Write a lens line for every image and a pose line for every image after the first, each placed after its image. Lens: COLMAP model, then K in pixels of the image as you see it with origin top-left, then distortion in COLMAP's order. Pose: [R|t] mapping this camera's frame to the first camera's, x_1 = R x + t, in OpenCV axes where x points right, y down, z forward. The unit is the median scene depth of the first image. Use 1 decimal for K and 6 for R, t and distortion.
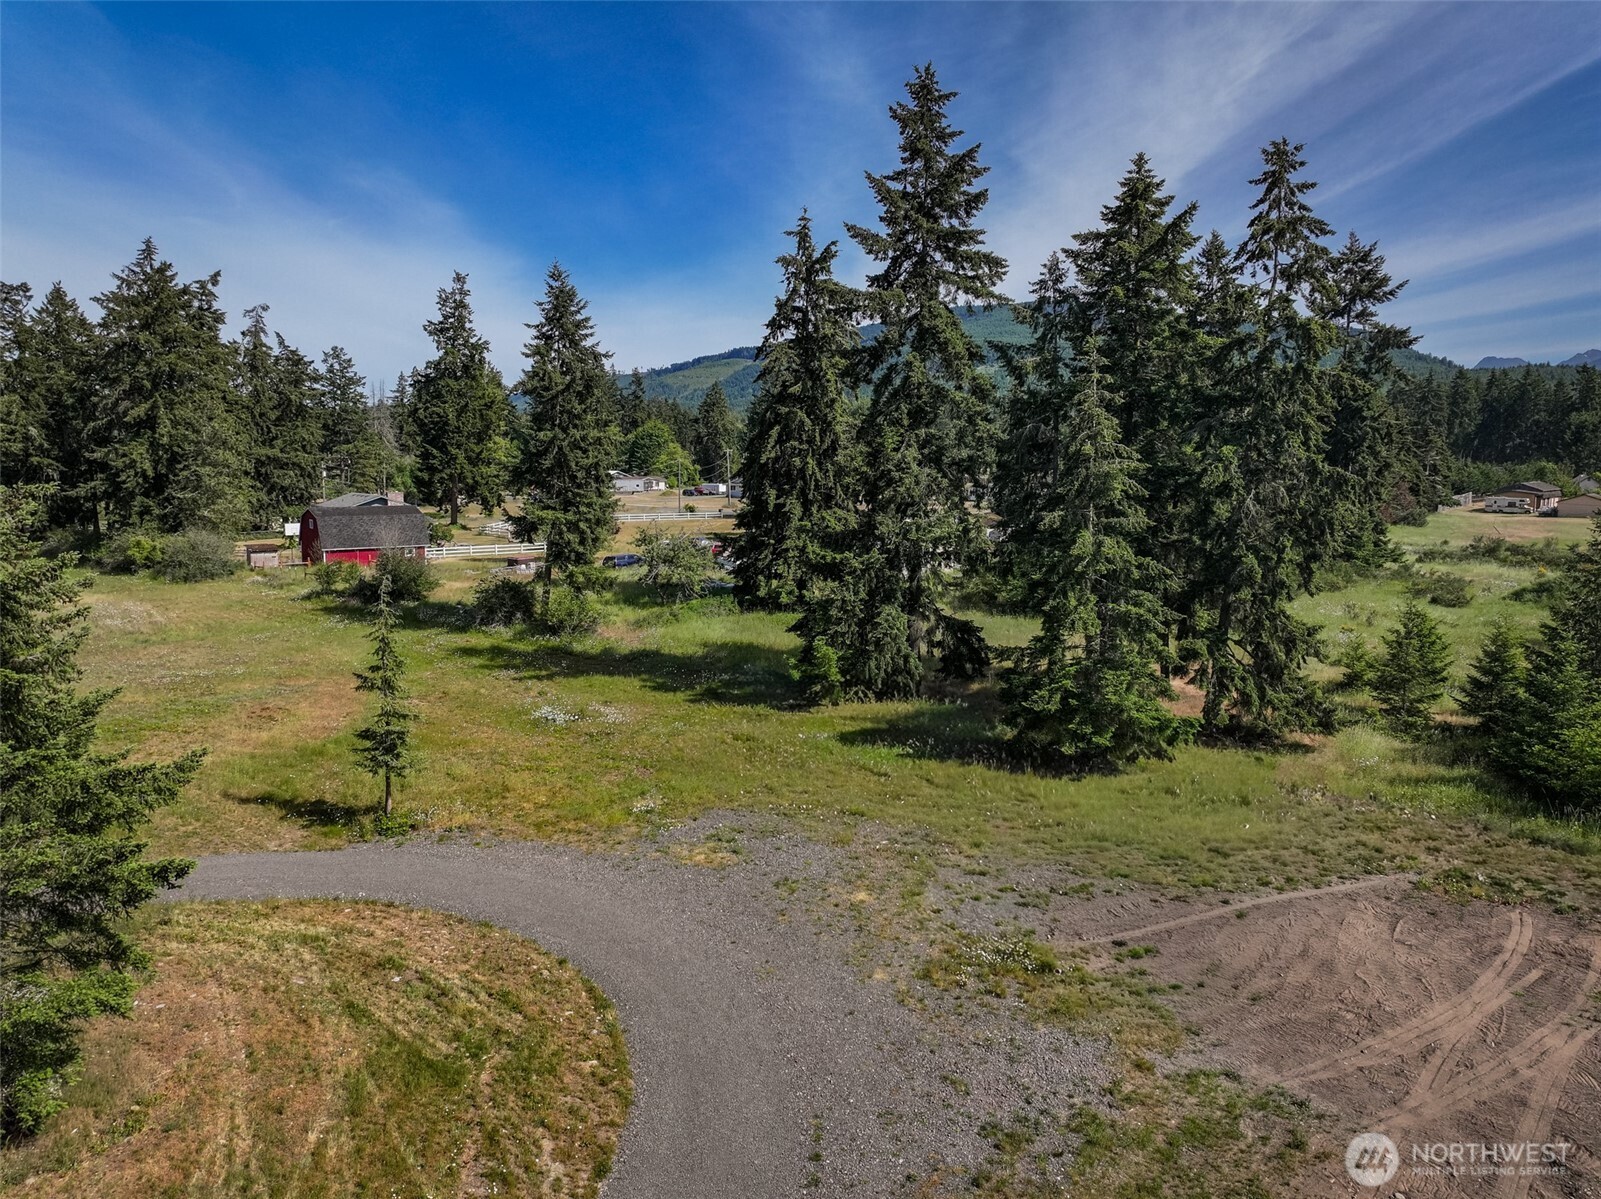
lens RADIAL K [[1120.2, 0, 808.0], [0, 1120.2, 593.2], [0, 0, 1]] dist [-0.001990, 0.019938]
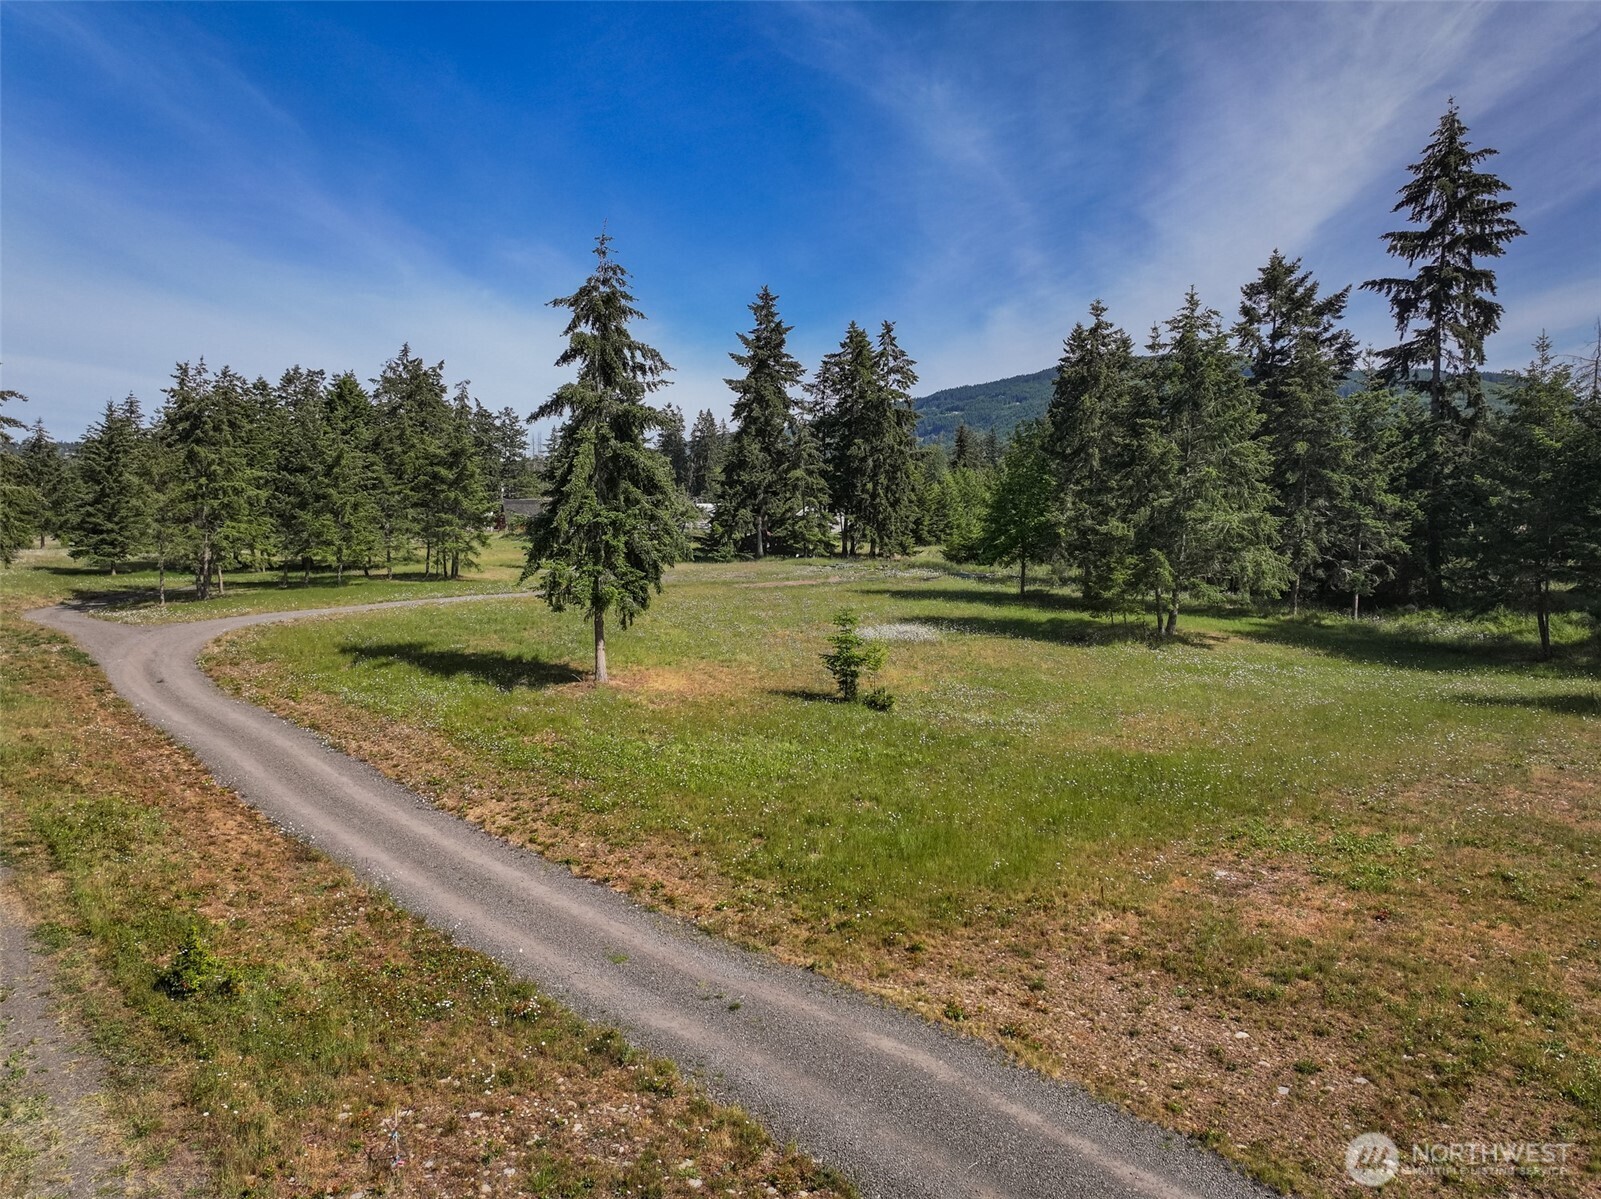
lens RADIAL K [[1120.2, 0, 812.9], [0, 1120.2, 606.5], [0, 0, 1]] dist [-0.001990, 0.019938]
pose [[0.992927, 0.007639, -0.118482, 0.232751], [-0.011894, 0.999308, -0.035252, 0.139428], [0.118130, 0.036412, 0.992330, -0.628627]]
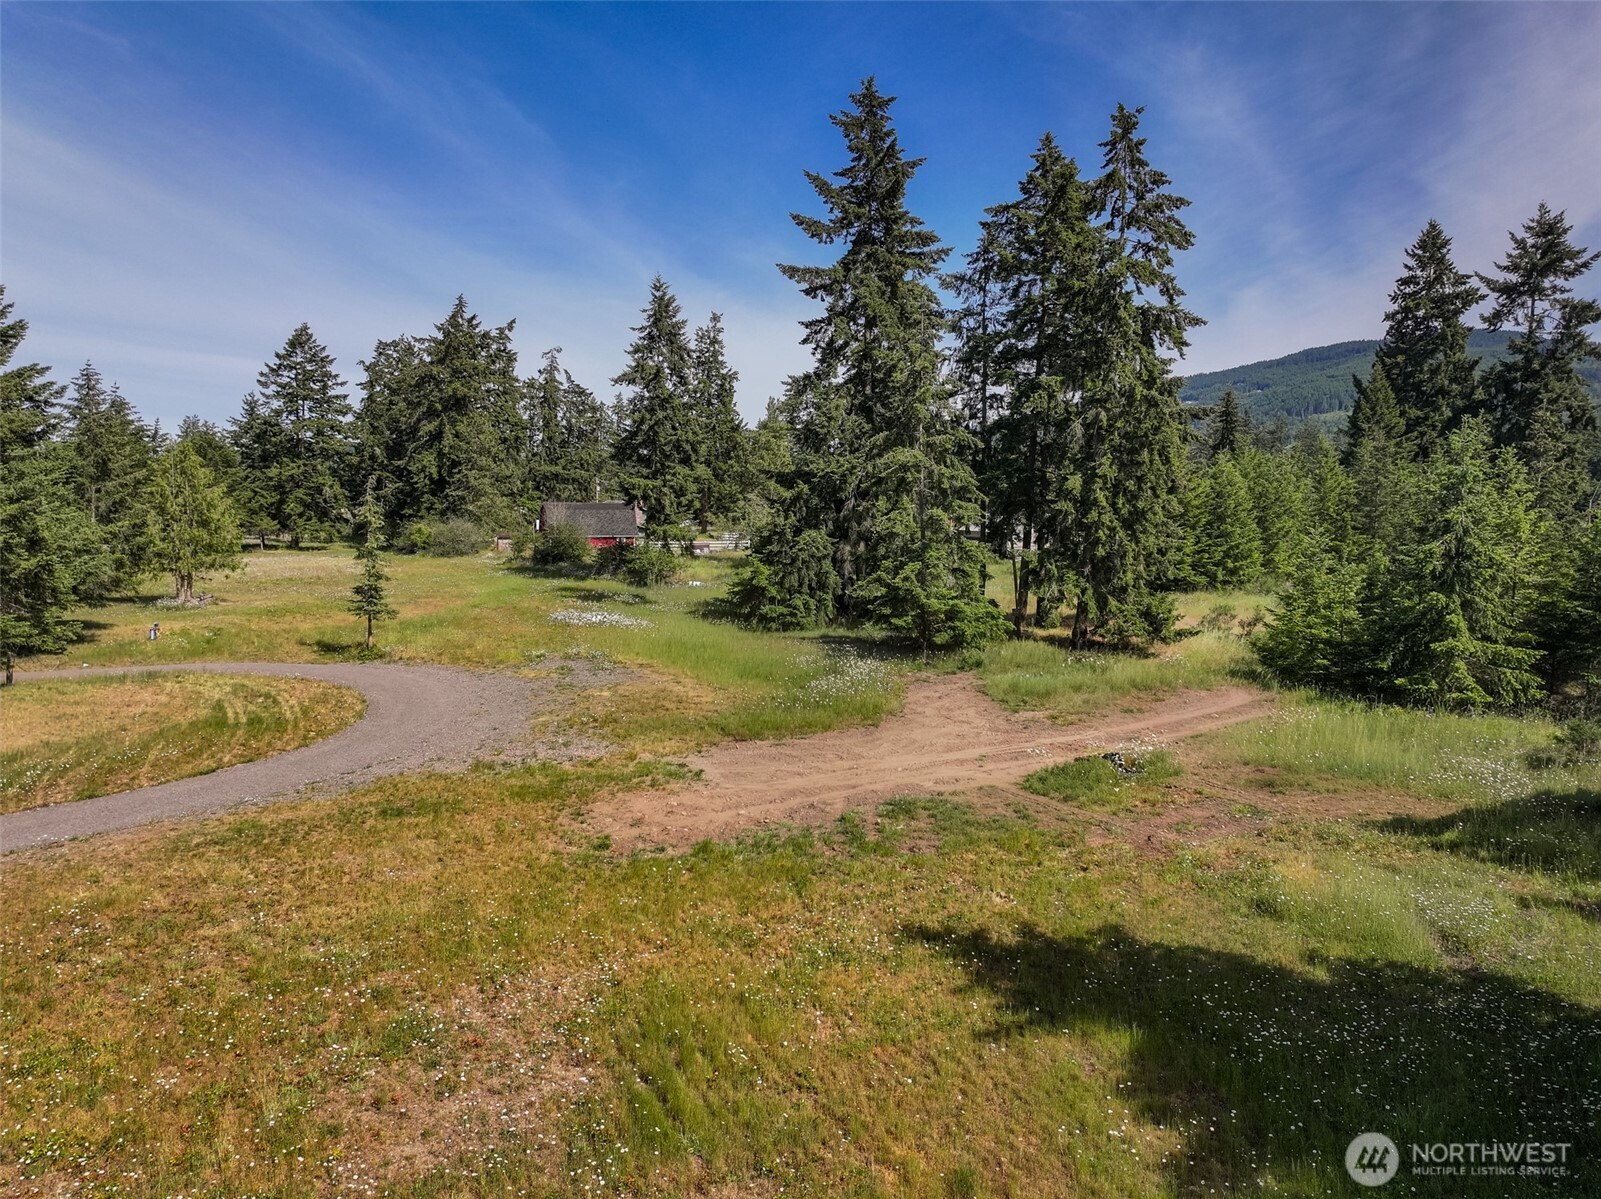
lens RADIAL K [[1120.2, 0, 809.7], [0, 1120.2, 594.4], [0, 0, 1]] dist [-0.001990, 0.019938]
pose [[0.951025, 0.022704, -0.308278, 0.199499], [-0.036054, 0.998639, -0.037679, 0.056677], [0.307003, 0.046948, 0.950550, -0.055811]]
